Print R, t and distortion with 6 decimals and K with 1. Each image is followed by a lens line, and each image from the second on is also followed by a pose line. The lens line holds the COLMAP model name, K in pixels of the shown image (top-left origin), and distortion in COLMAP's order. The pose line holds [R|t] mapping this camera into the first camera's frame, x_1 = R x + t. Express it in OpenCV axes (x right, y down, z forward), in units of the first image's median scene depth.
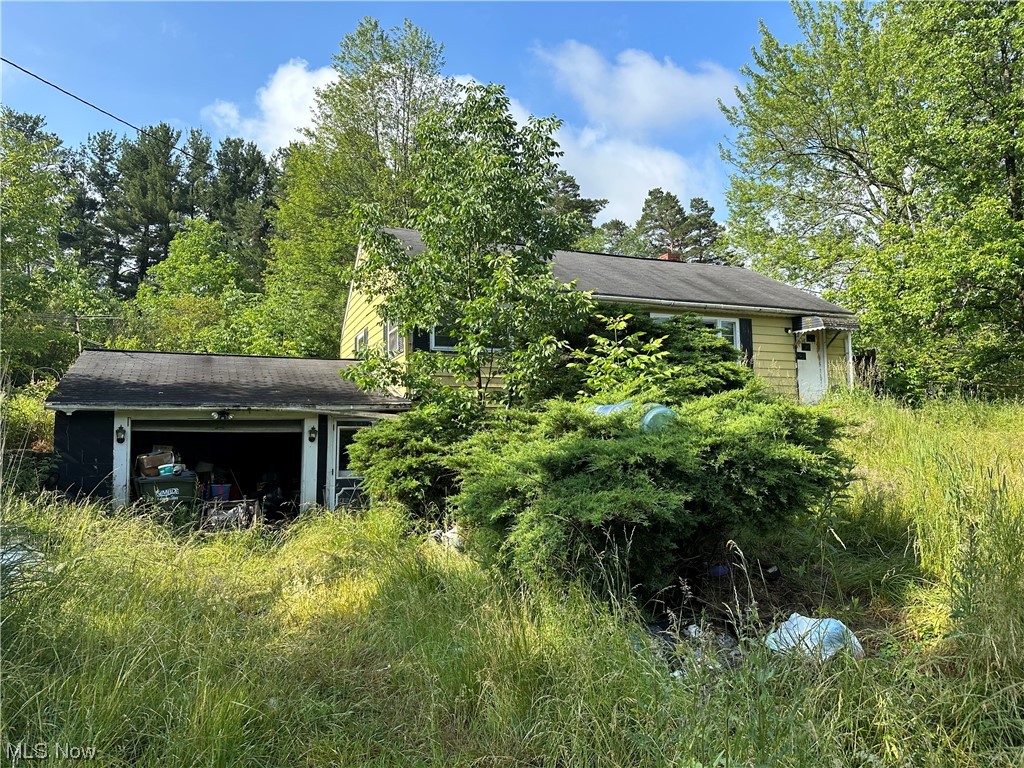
lens RADIAL K [[716.0, 0, 506.9], [0, 716.0, 386.3], [0, 0, 1]] dist [0.068768, -0.084893]
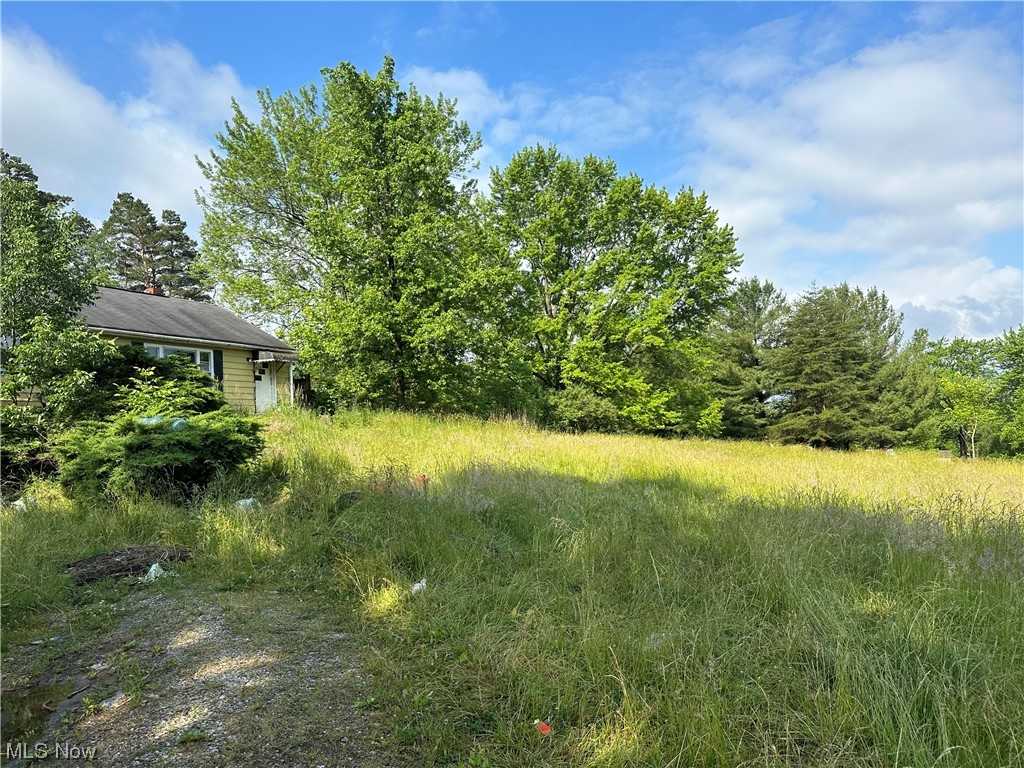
lens RADIAL K [[716.0, 0, 516.5], [0, 716.0, 382.9], [0, 0, 1]] dist [0.068768, -0.084893]
pose [[0.754042, 0.021767, 0.656465, -0.142883], [-0.015808, 0.999763, -0.014993, -0.020055], [-0.656636, 0.000928, 0.754207, -0.410952]]
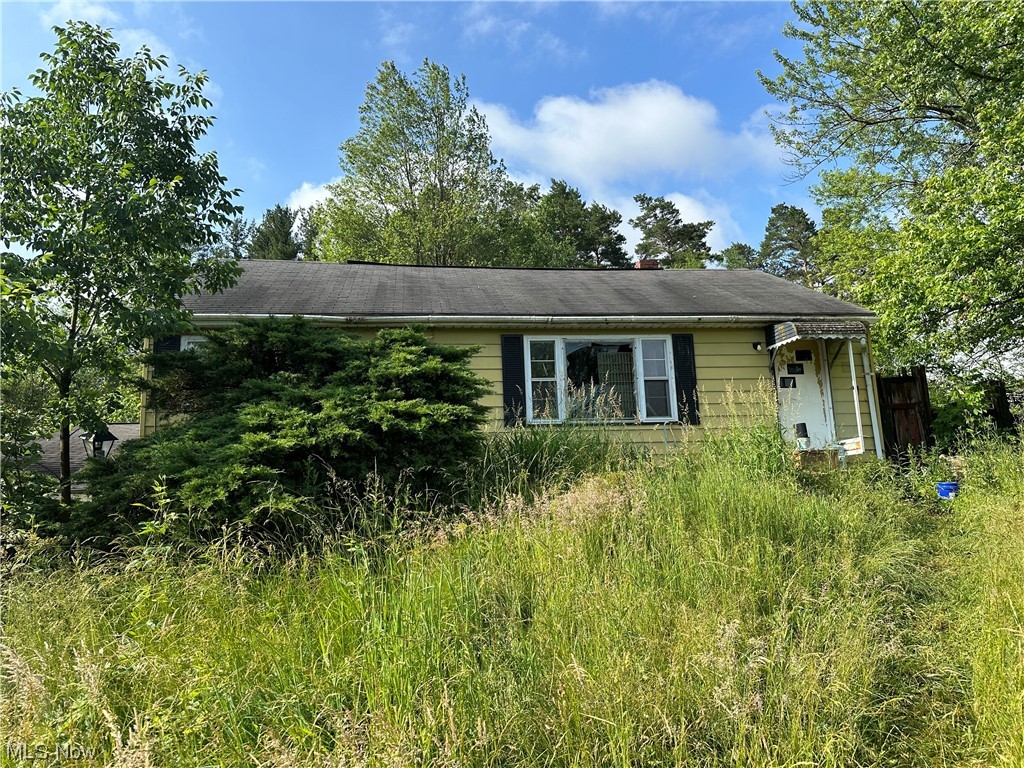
lens RADIAL K [[716.0, 0, 514.0], [0, 716.0, 385.8], [0, 0, 1]] dist [0.068768, -0.084893]
pose [[0.968629, -0.066464, -0.239458, 0.333482], [0.048895, 0.995708, -0.078585, 0.001410], [0.243653, 0.064411, 0.967721, 0.298482]]
